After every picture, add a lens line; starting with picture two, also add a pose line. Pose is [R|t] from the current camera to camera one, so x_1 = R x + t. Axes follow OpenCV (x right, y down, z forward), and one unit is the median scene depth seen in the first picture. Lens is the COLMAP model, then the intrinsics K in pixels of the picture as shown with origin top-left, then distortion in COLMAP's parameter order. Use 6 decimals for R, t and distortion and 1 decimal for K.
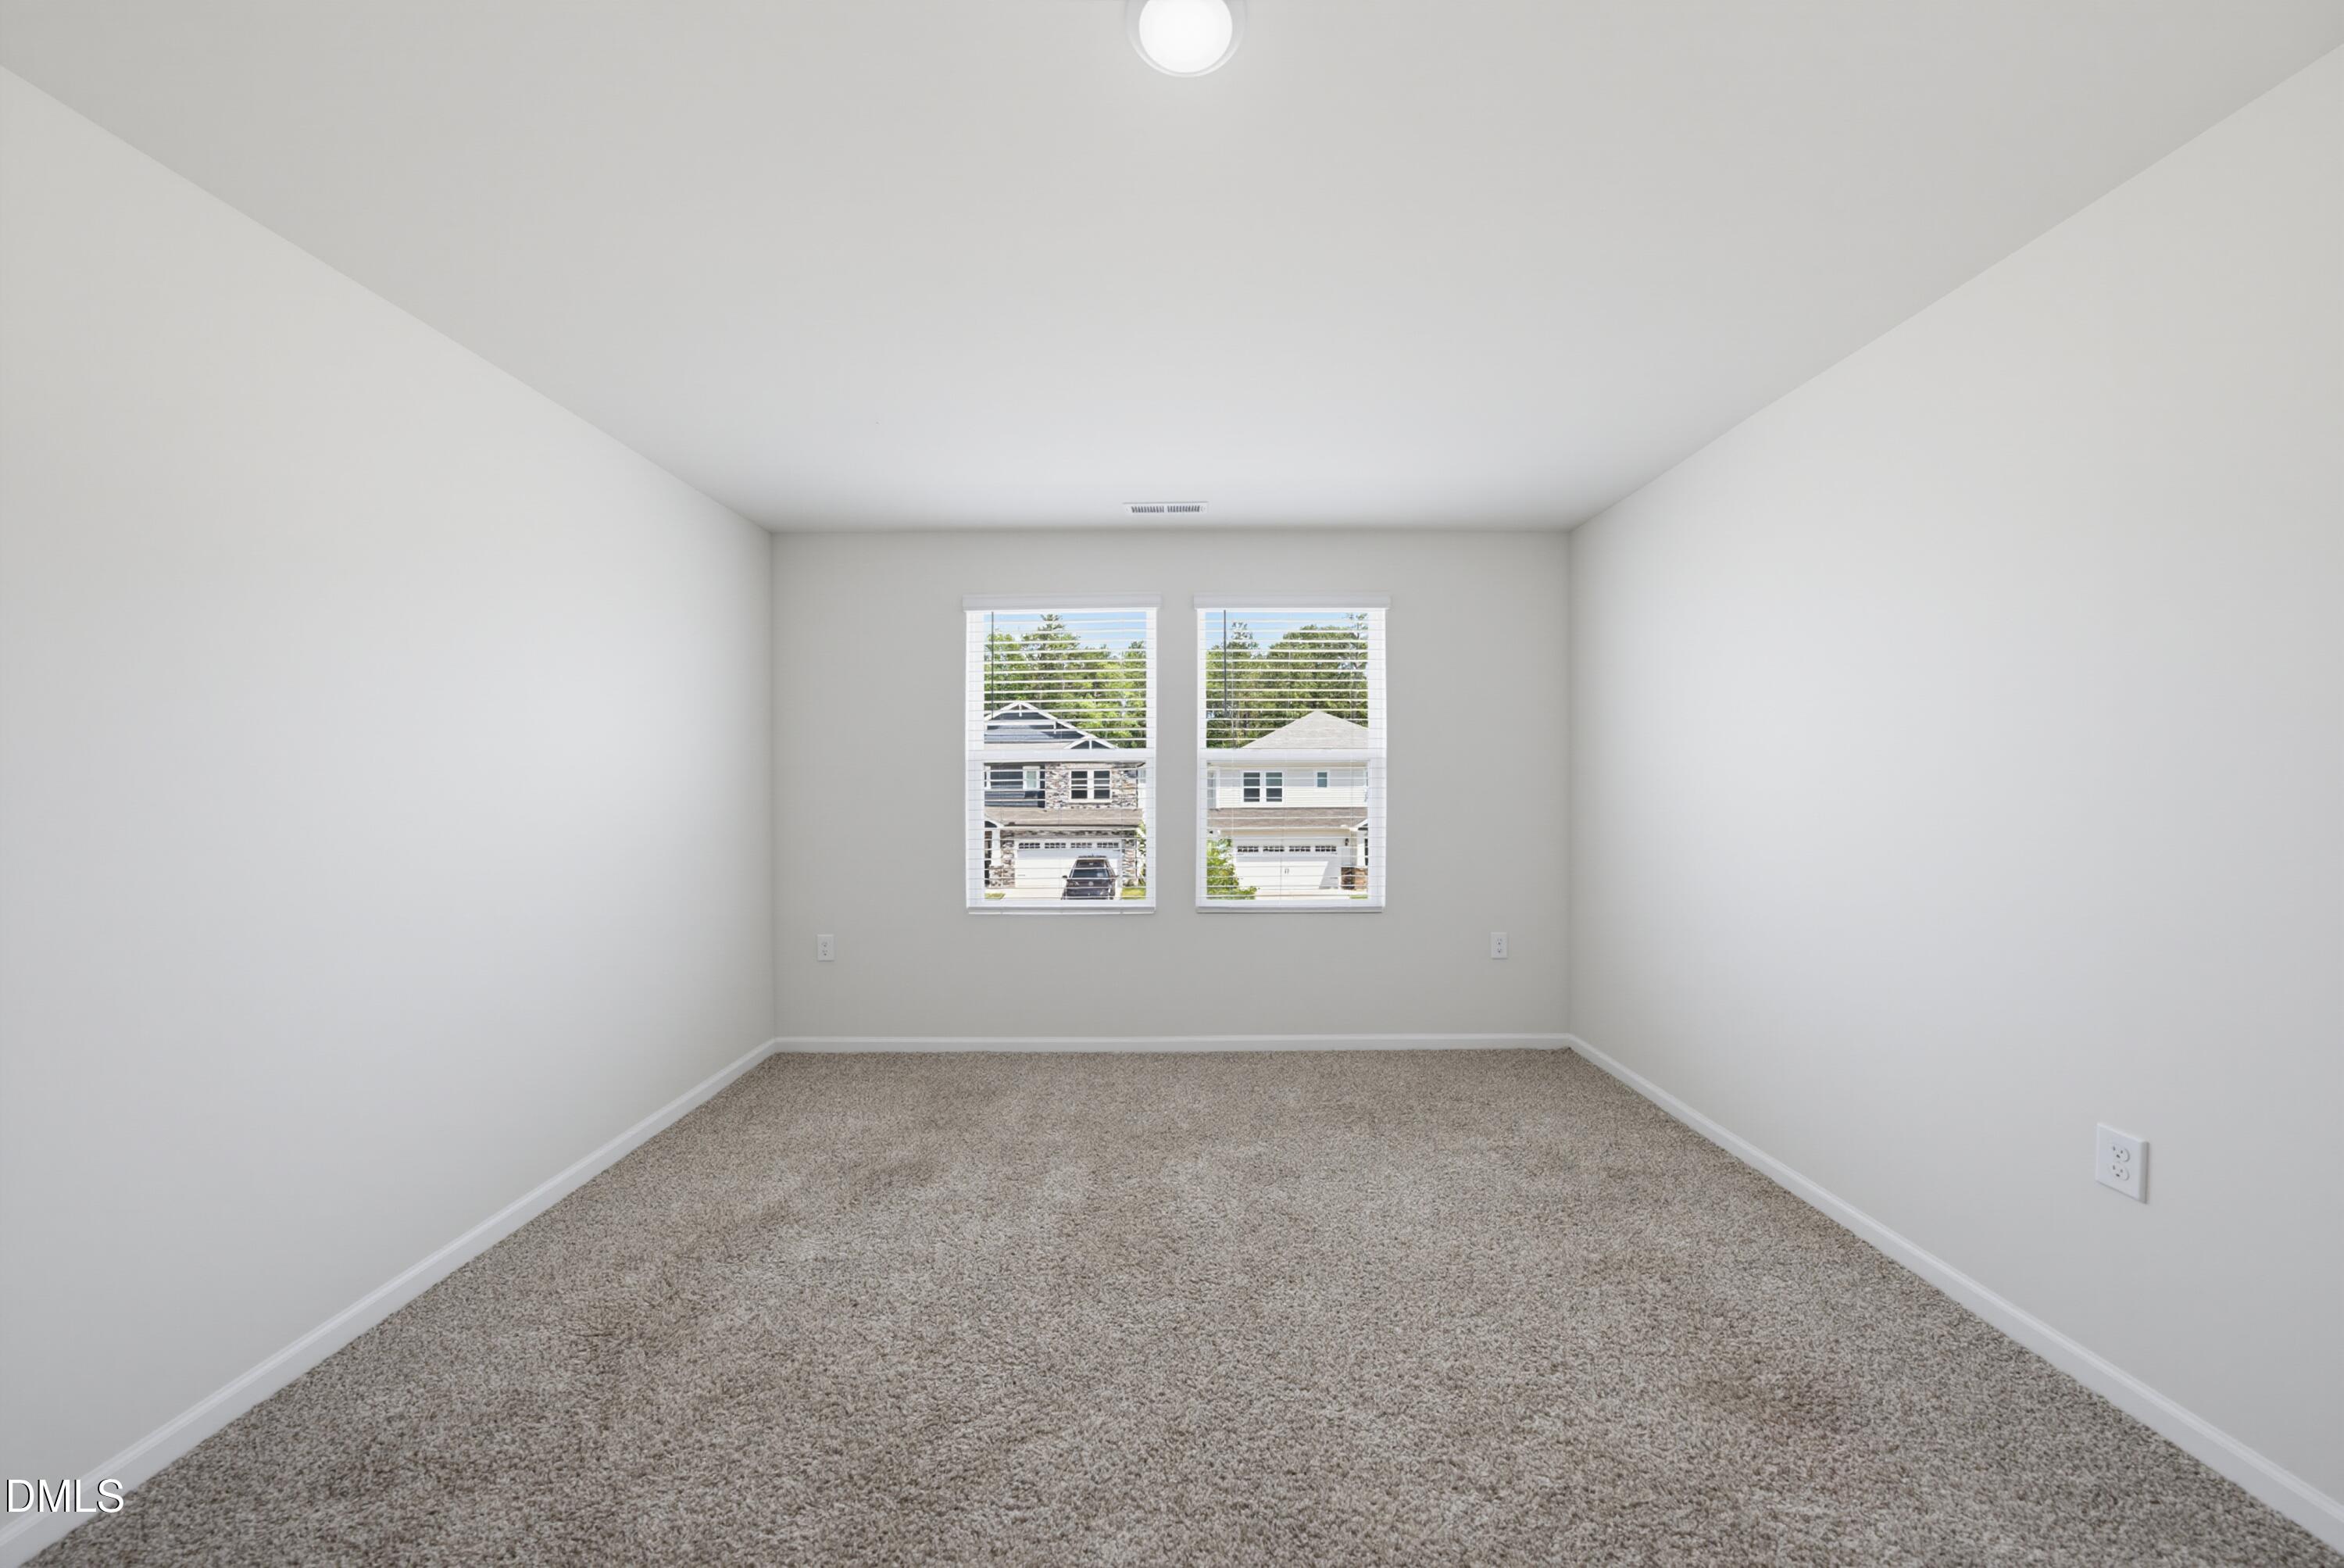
lens RADIAL K [[781.3, 0, 1165.5], [0, 781.3, 785.0], [0, 0, 1]] dist [-0.000110, 0.002367]
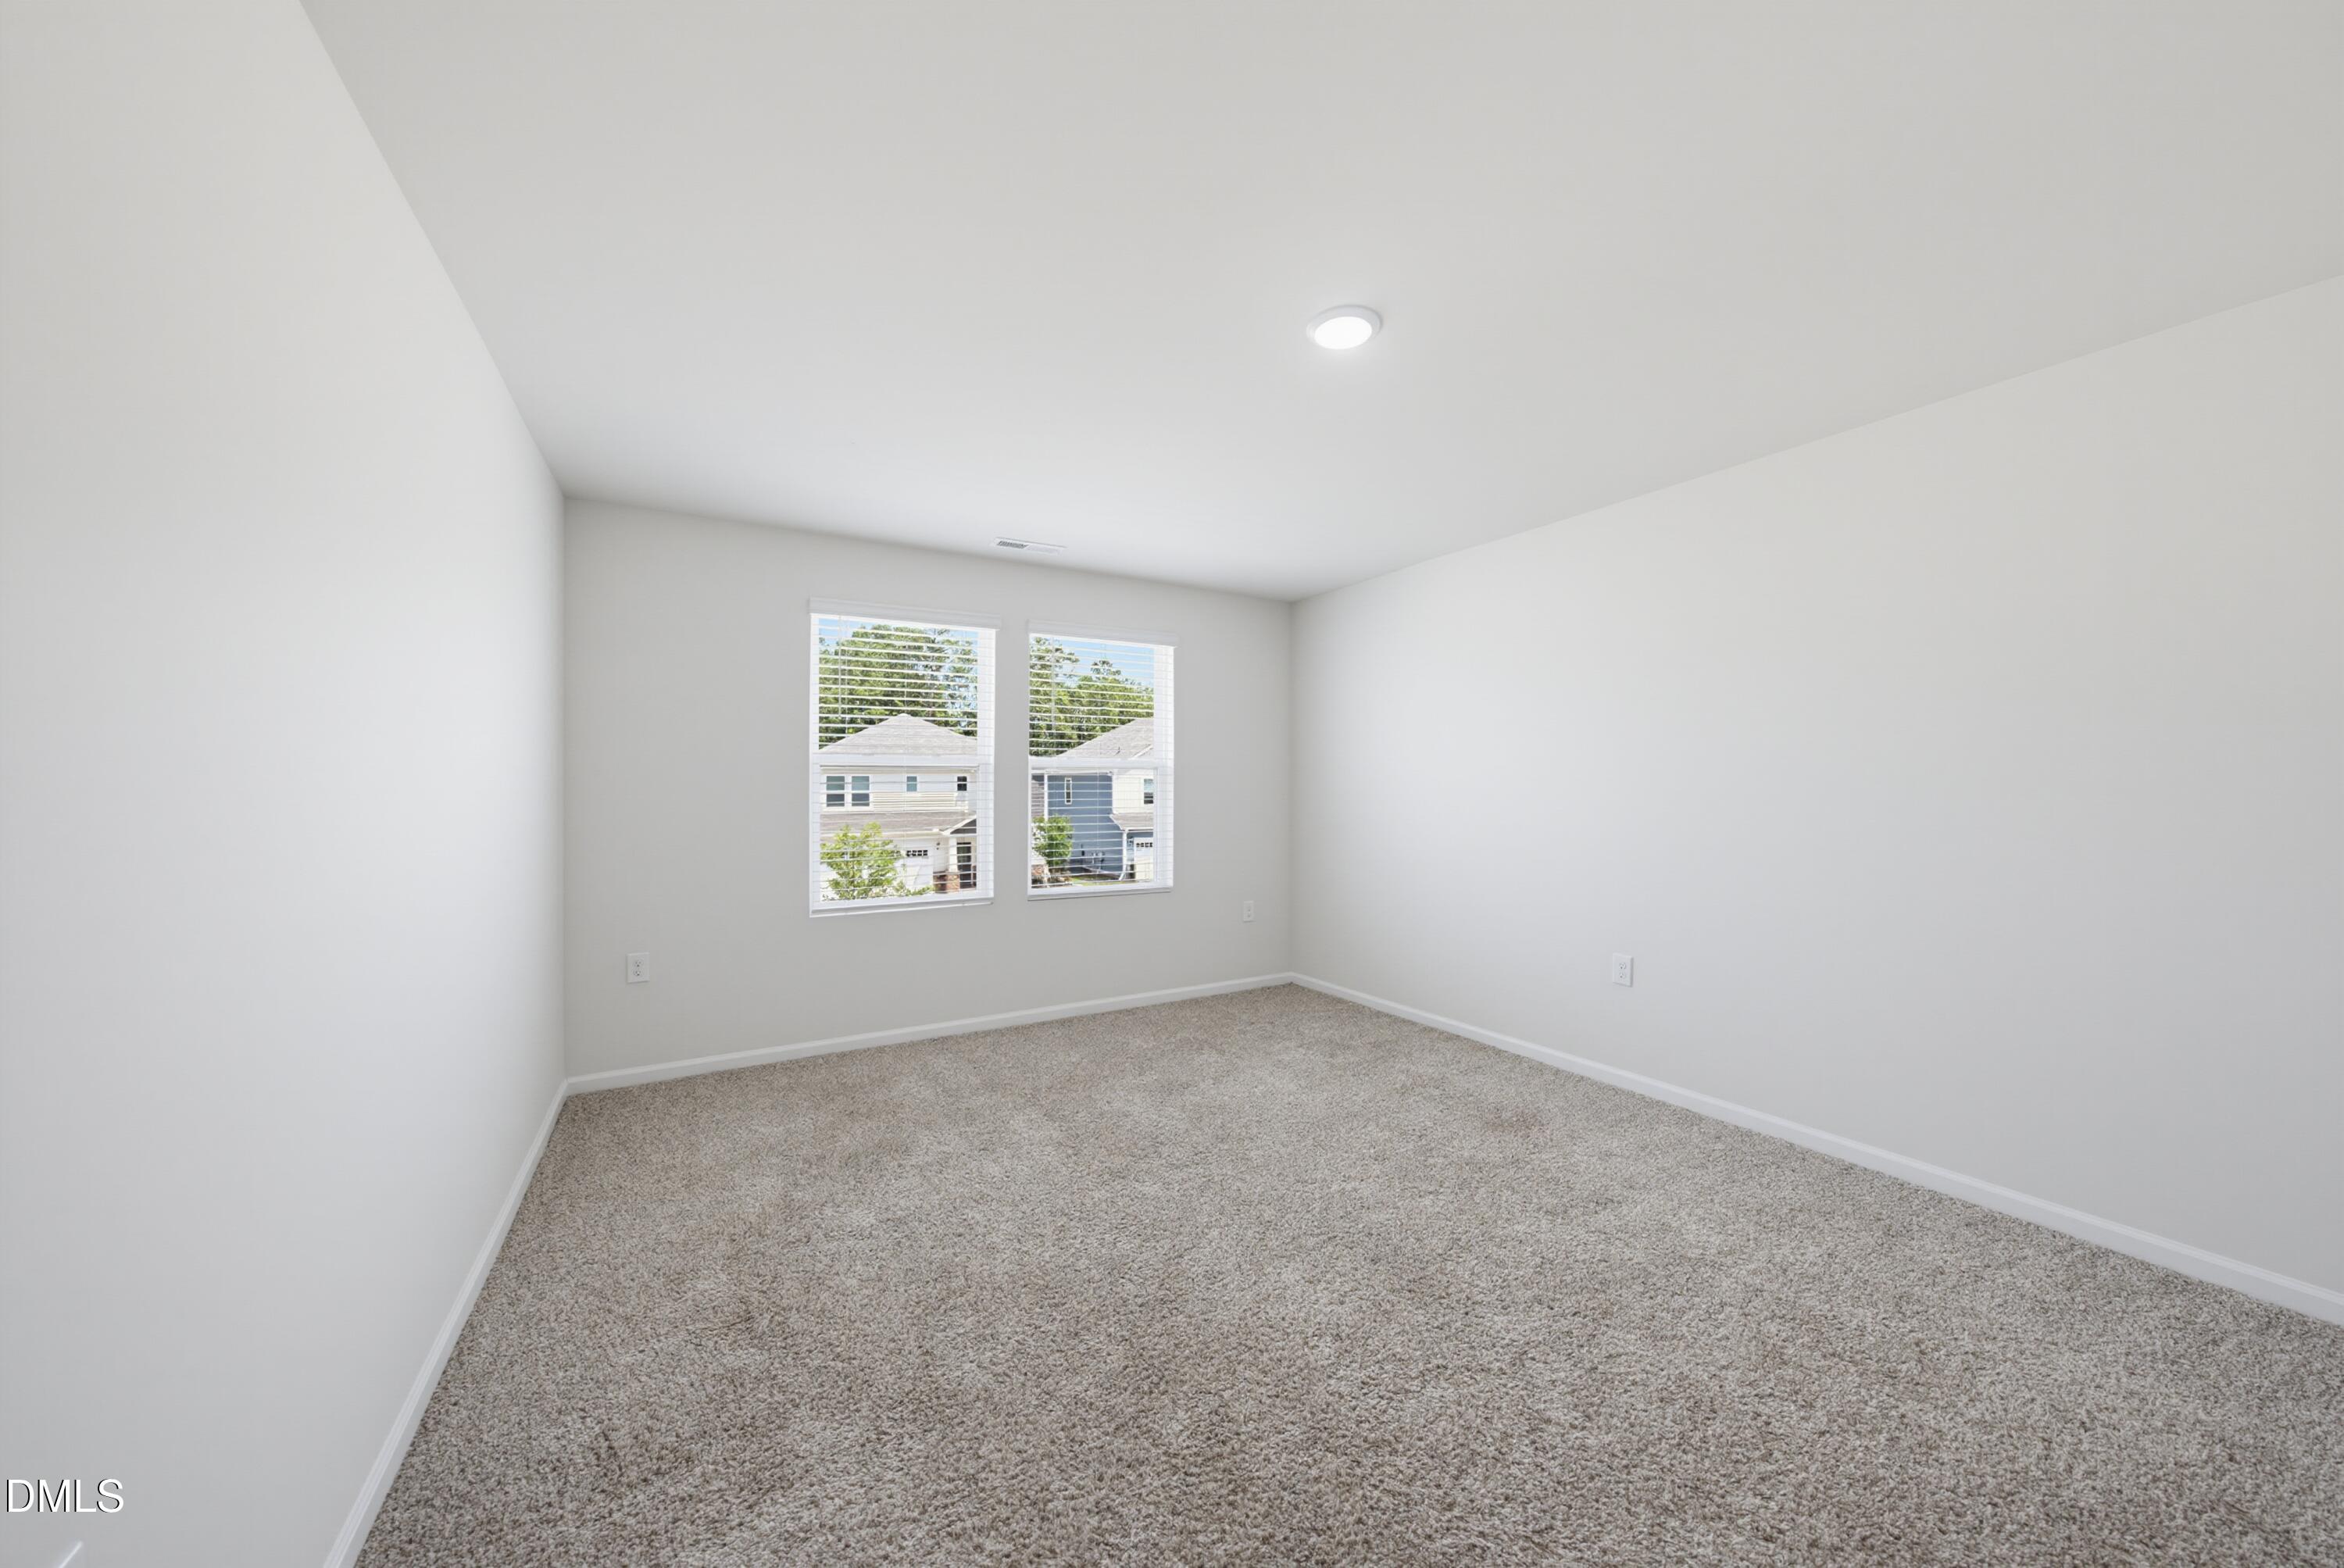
lens RADIAL K [[781.3, 0, 1165.0], [0, 781.3, 767.7], [0, 0, 1]] dist [-0.000110, 0.002367]
pose [[0.865336, 0.021161, 0.500746, -0.458537], [-0.006883, 0.999516, -0.030343, 0.004150], [-0.501145, 0.022810, 0.865063, -0.106115]]
